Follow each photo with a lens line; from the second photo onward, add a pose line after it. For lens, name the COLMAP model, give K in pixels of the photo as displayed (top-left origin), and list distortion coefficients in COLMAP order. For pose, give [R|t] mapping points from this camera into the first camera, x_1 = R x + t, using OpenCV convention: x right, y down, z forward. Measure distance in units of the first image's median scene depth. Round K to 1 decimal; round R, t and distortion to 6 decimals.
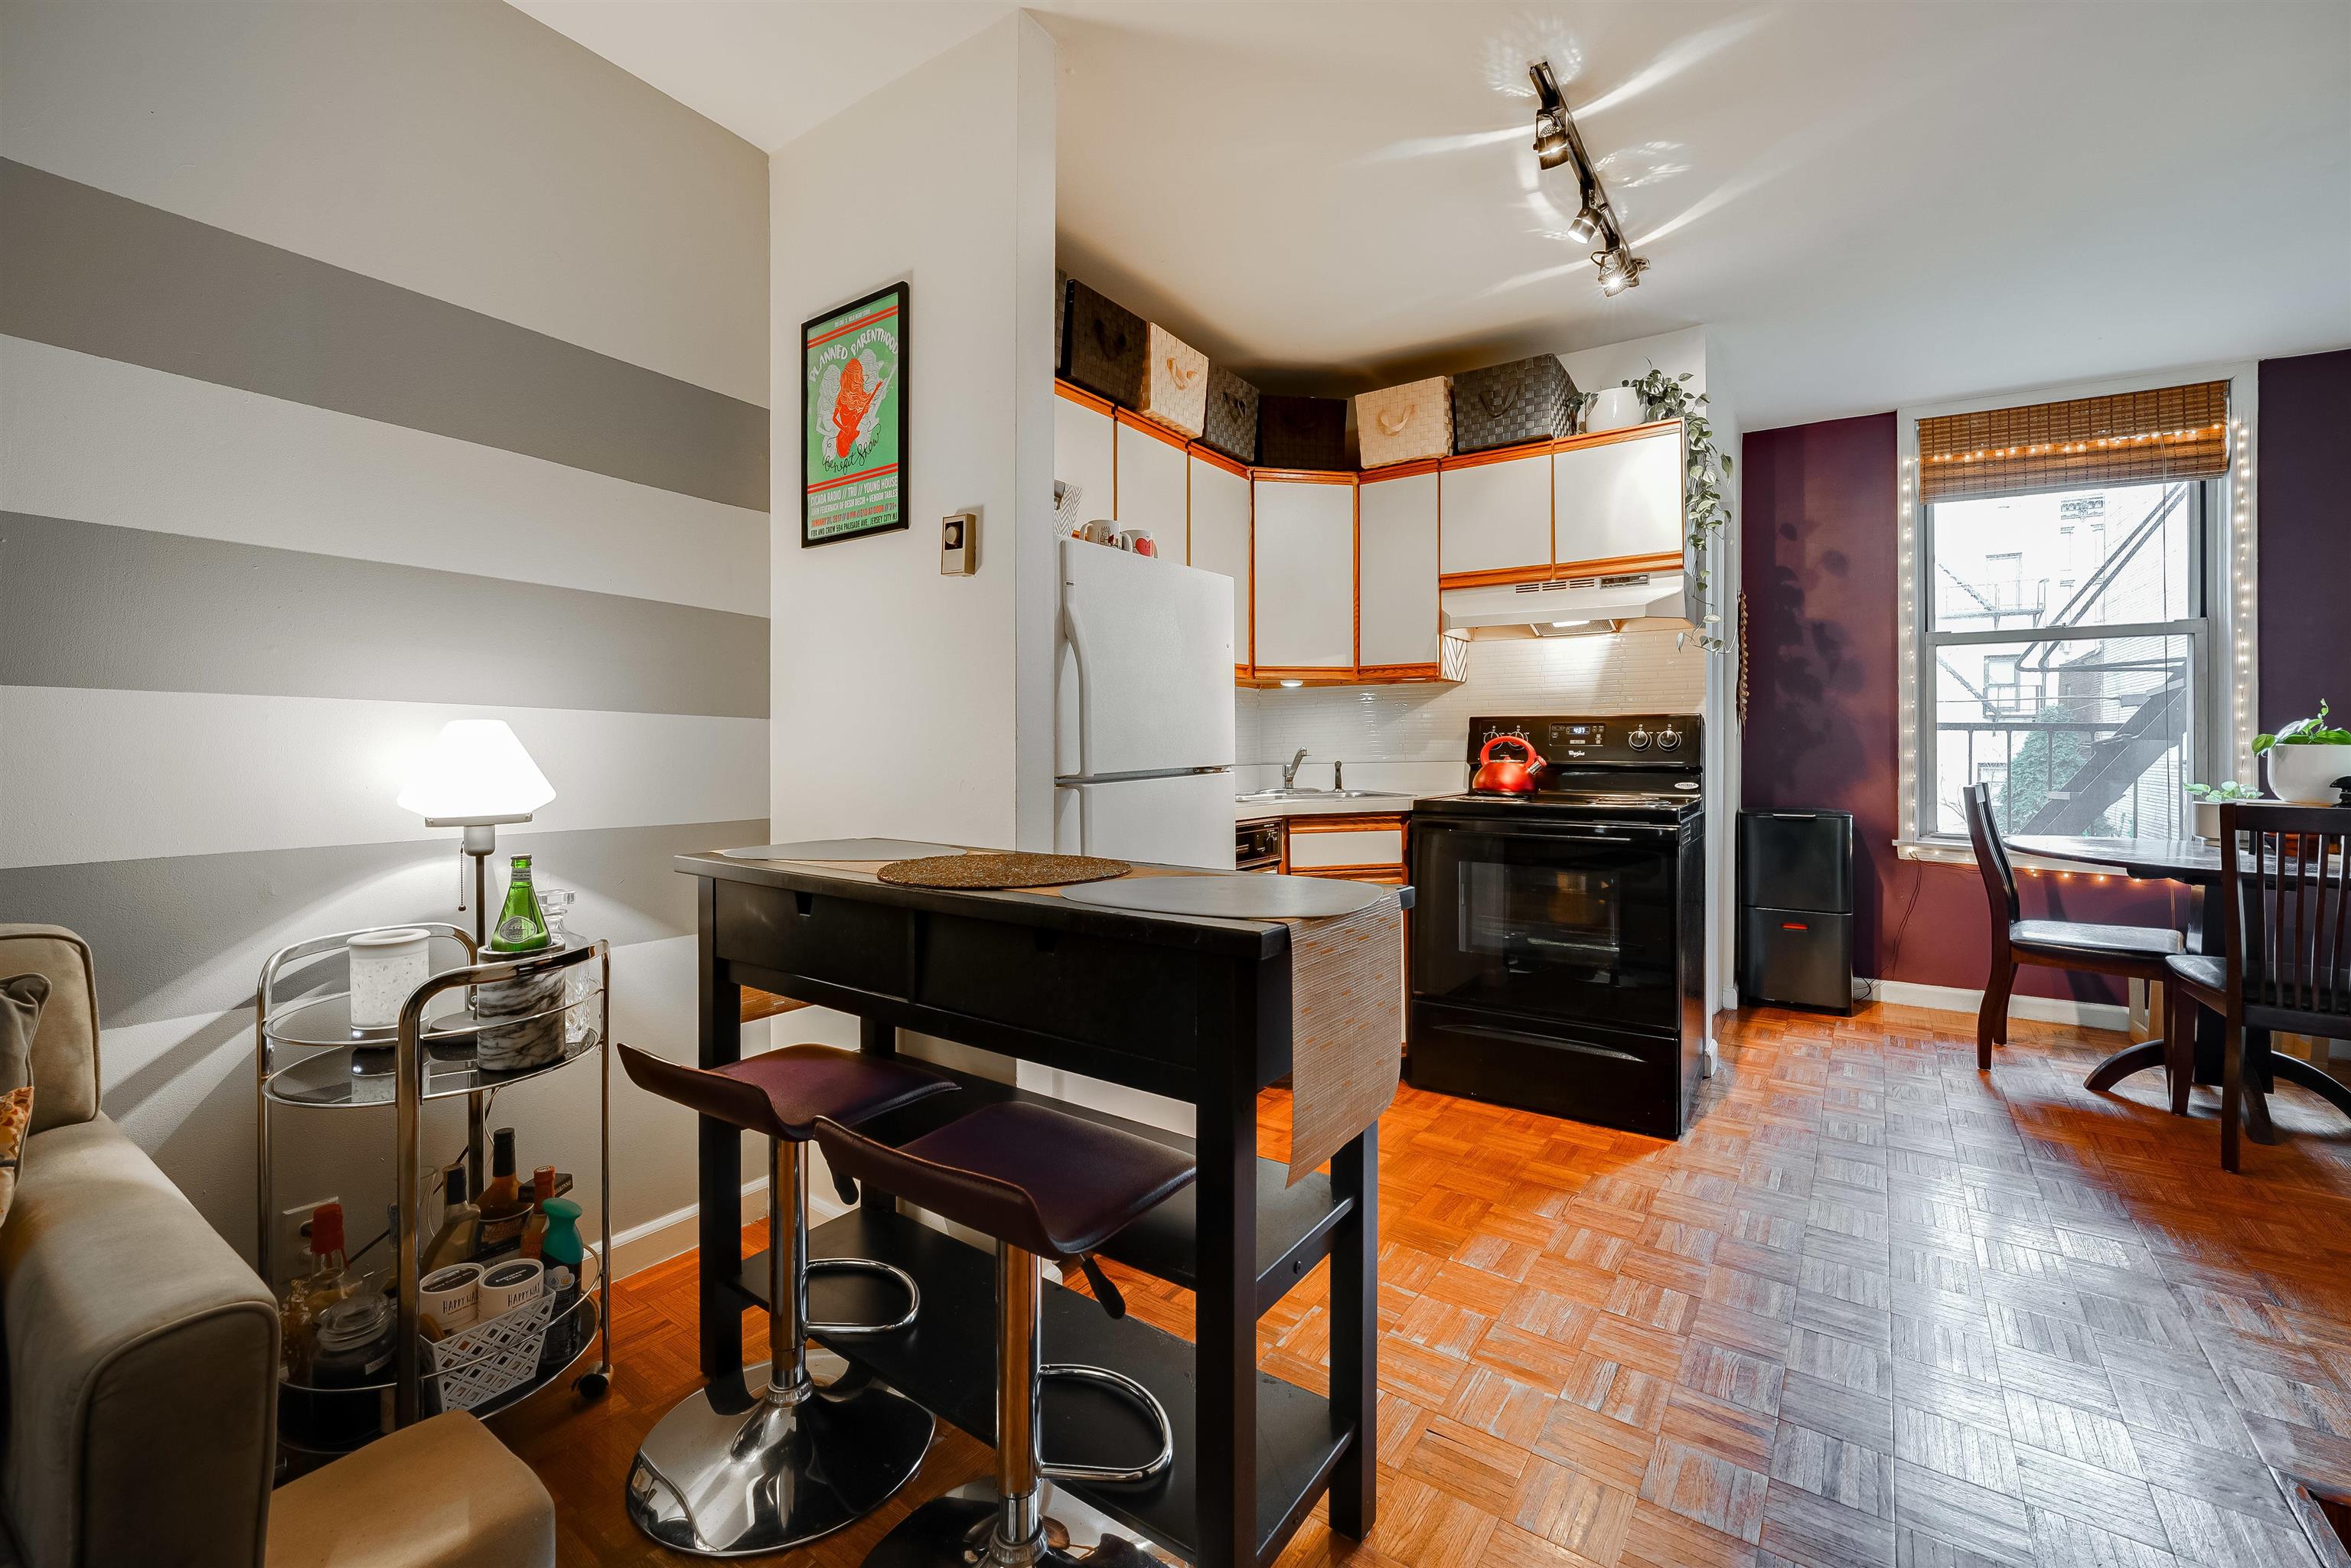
lens RADIAL K [[956.3, 0, 1193.7], [0, 956.3, 747.0], [0, 0, 1]] dist [-0.013892, 0.003839]
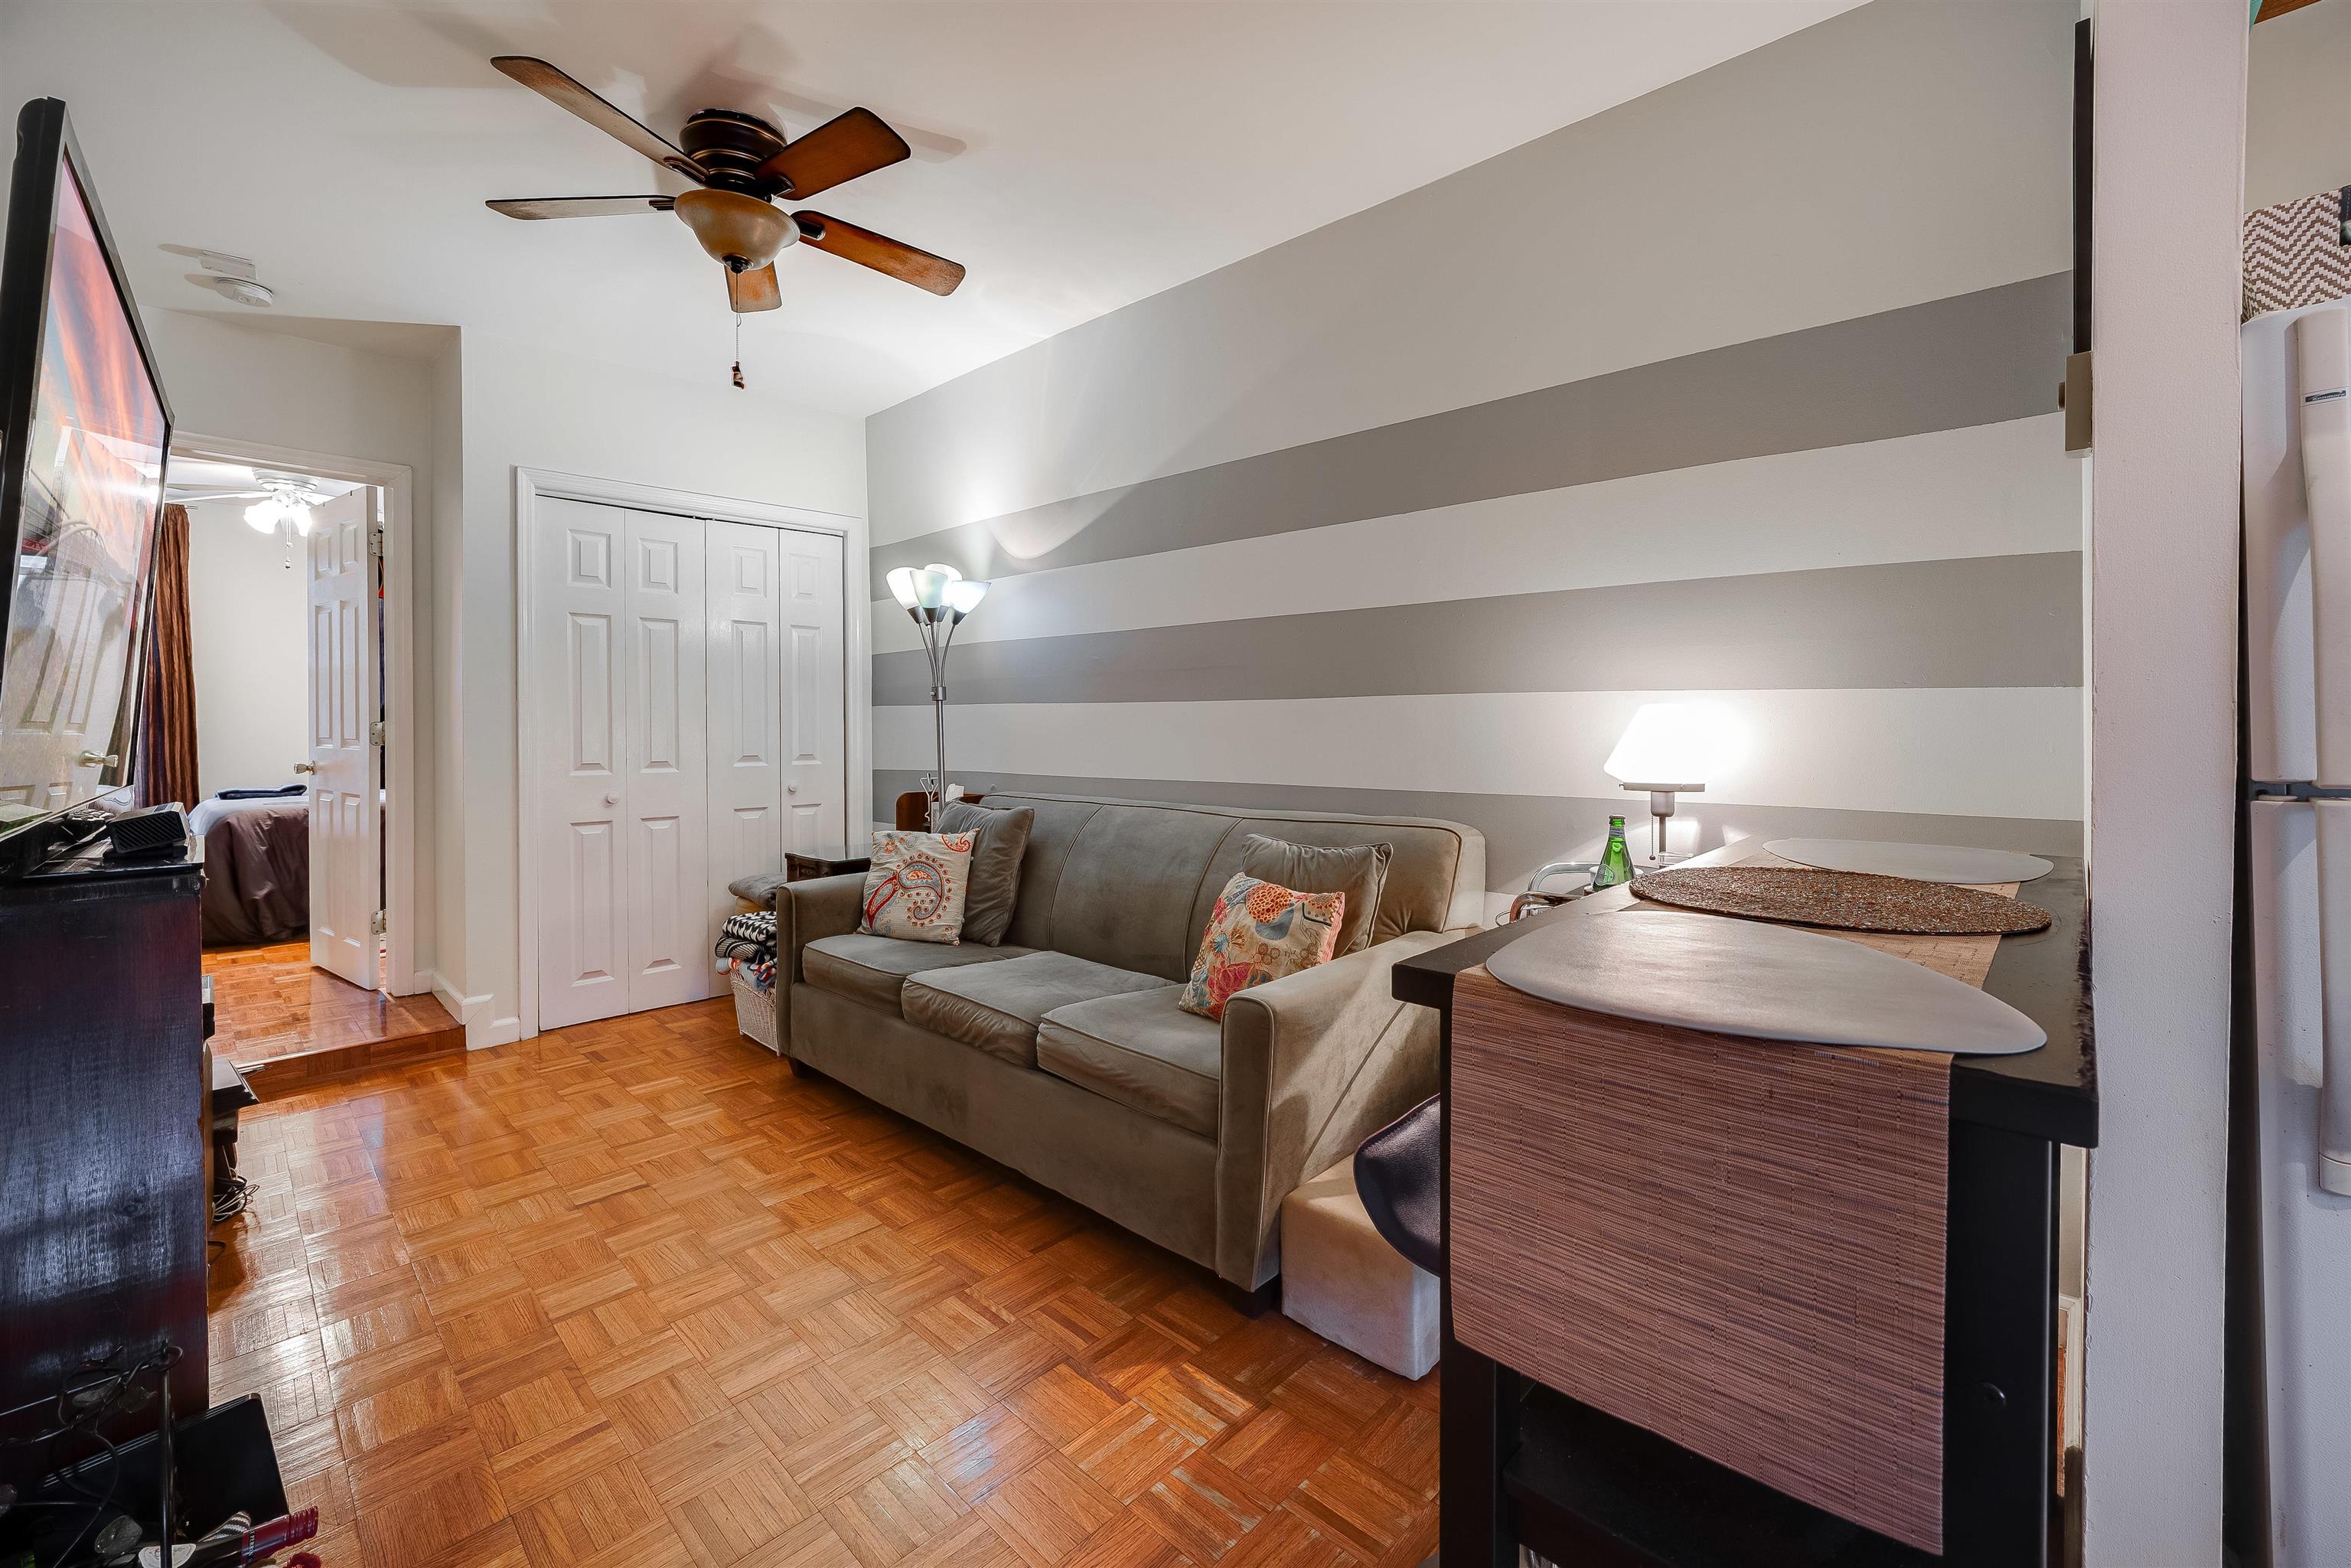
lens RADIAL K [[956.3, 0, 1145.3], [0, 956.3, 729.8], [0, 0, 1]] dist [-0.013892, 0.003839]
pose [[-0.167879, 0.005759, -0.985791, 0.257800], [0.004349, 0.999978, 0.005101, -0.001223], [0.985798, -0.003431, -0.167900, 0.268786]]
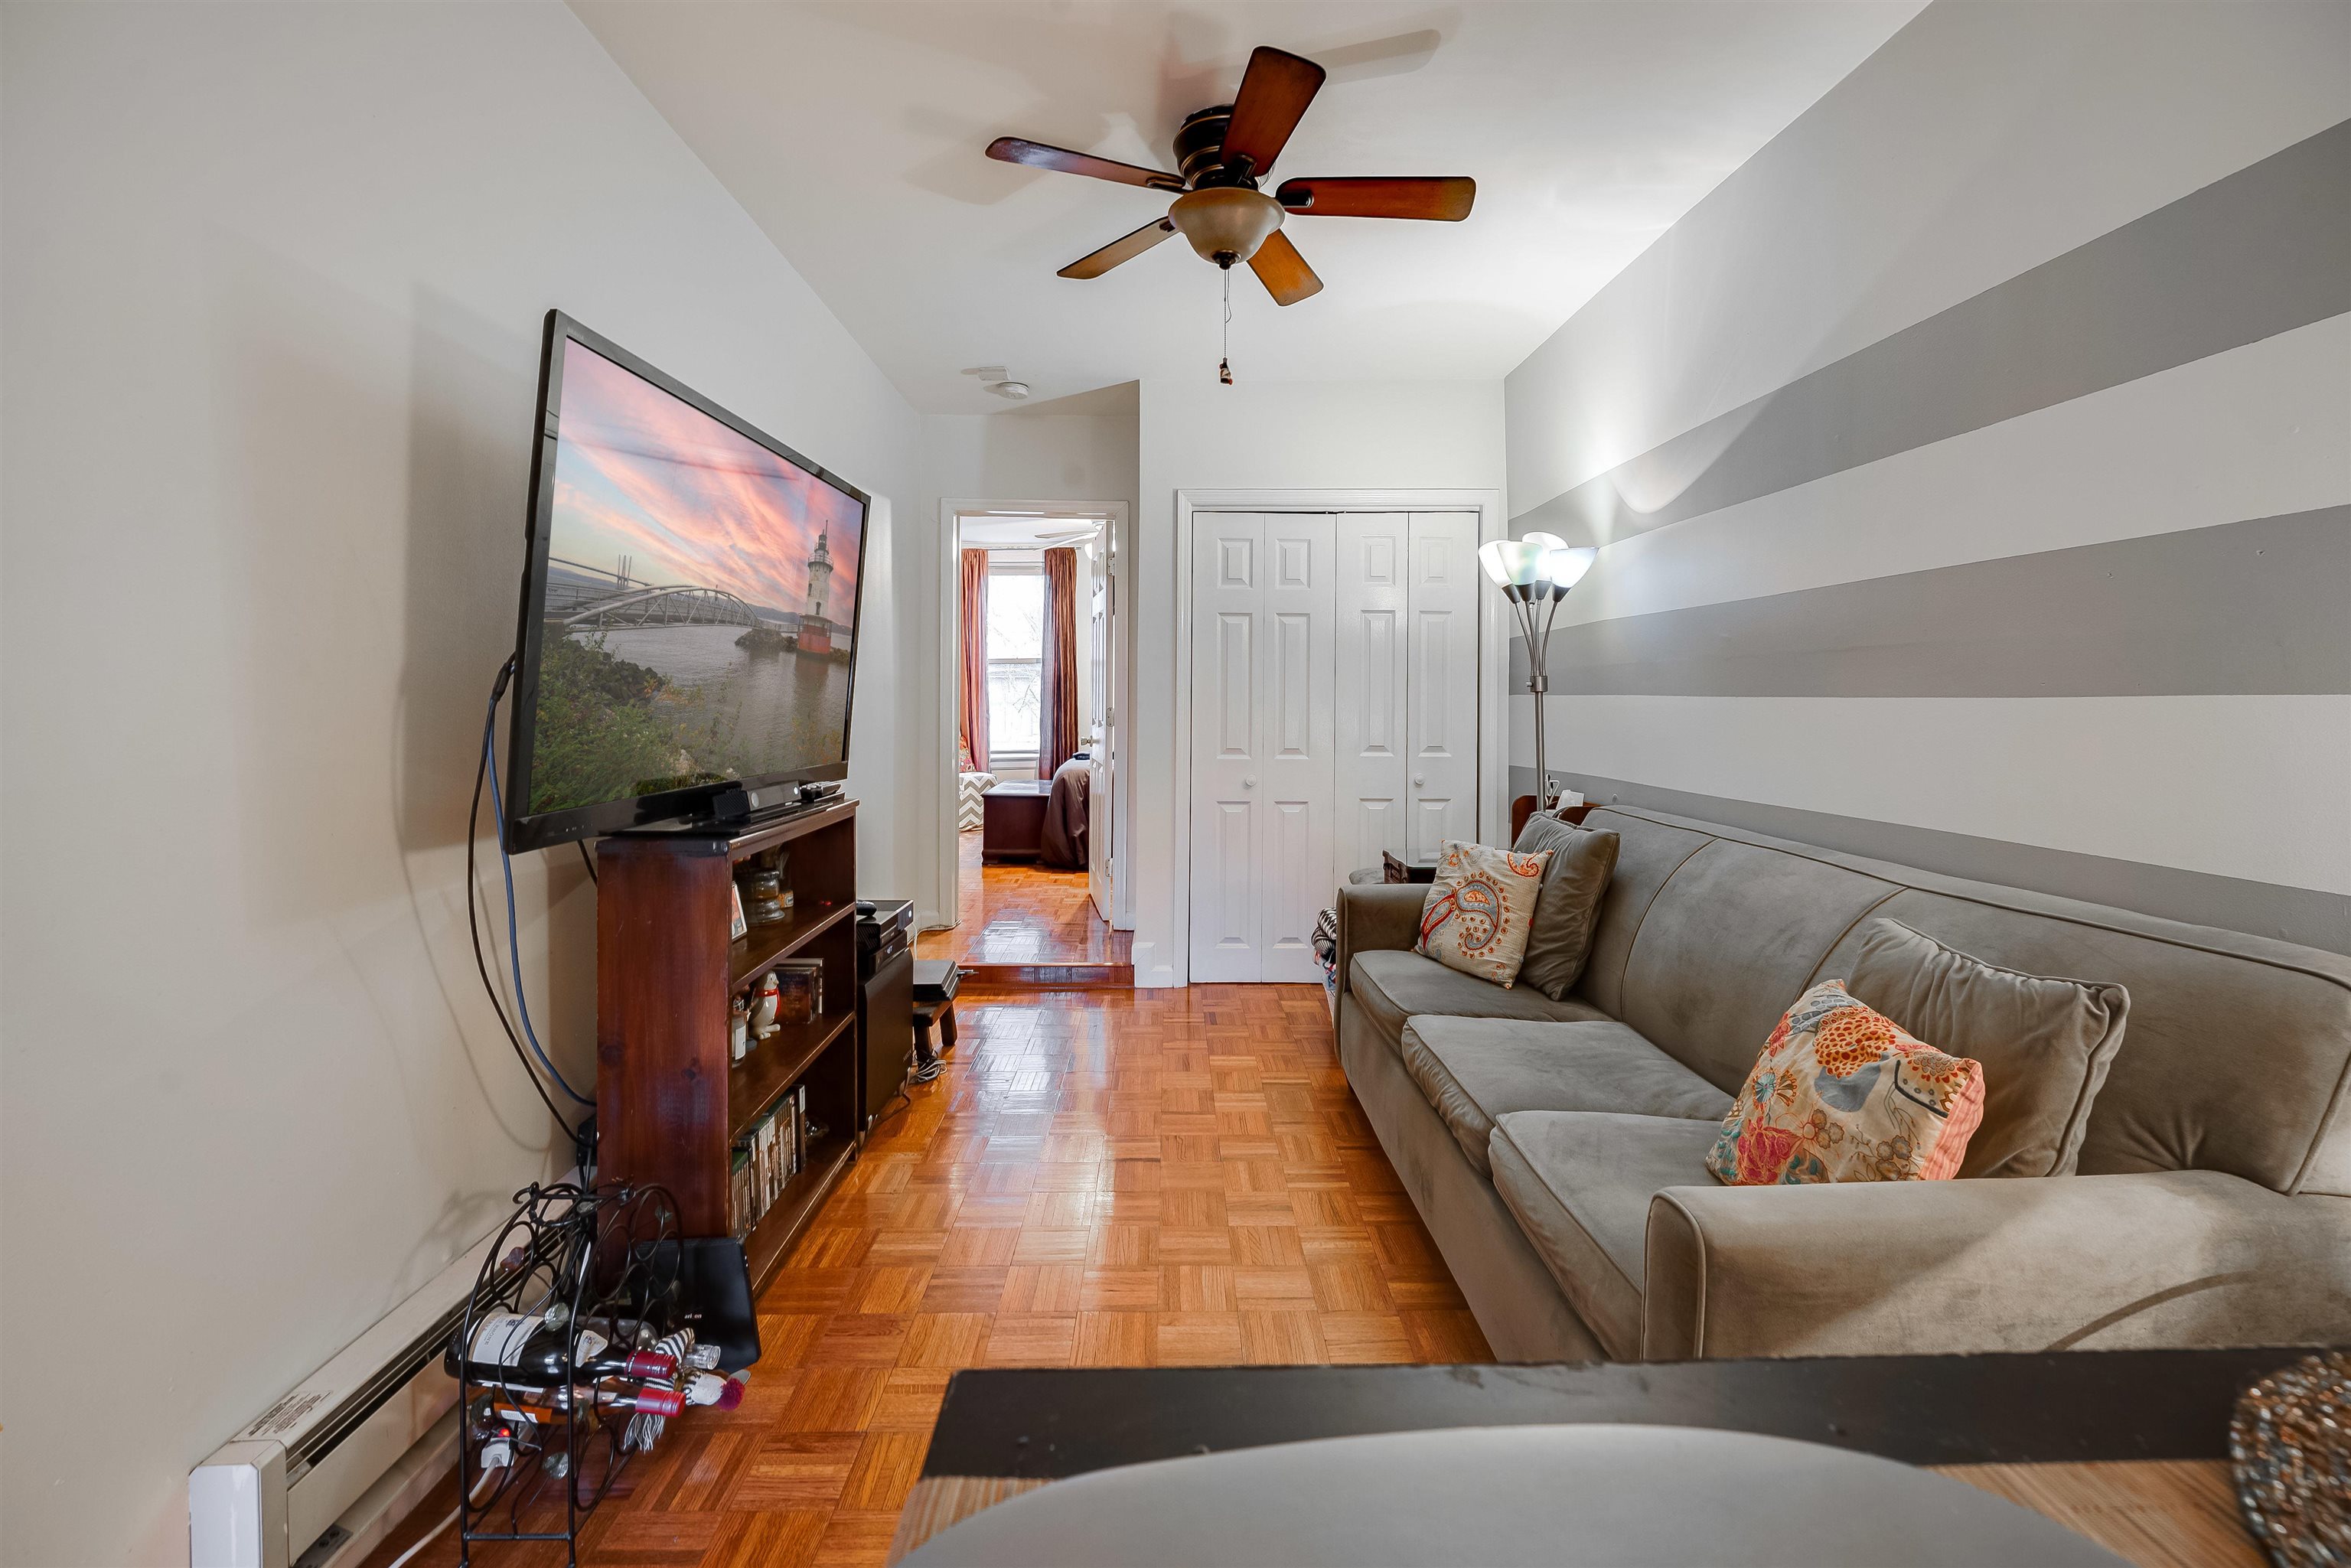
lens RADIAL K [[956.3, 0, 1180.5], [0, 956.3, 696.2], [0, 0, 1]] dist [-0.013892, 0.003839]
pose [[-0.805039, -0.006782, -0.593183, 0.062178], [-0.004413, 0.999975, -0.005443, -0.018806], [0.593206, -0.001764, -0.805049, 0.390543]]
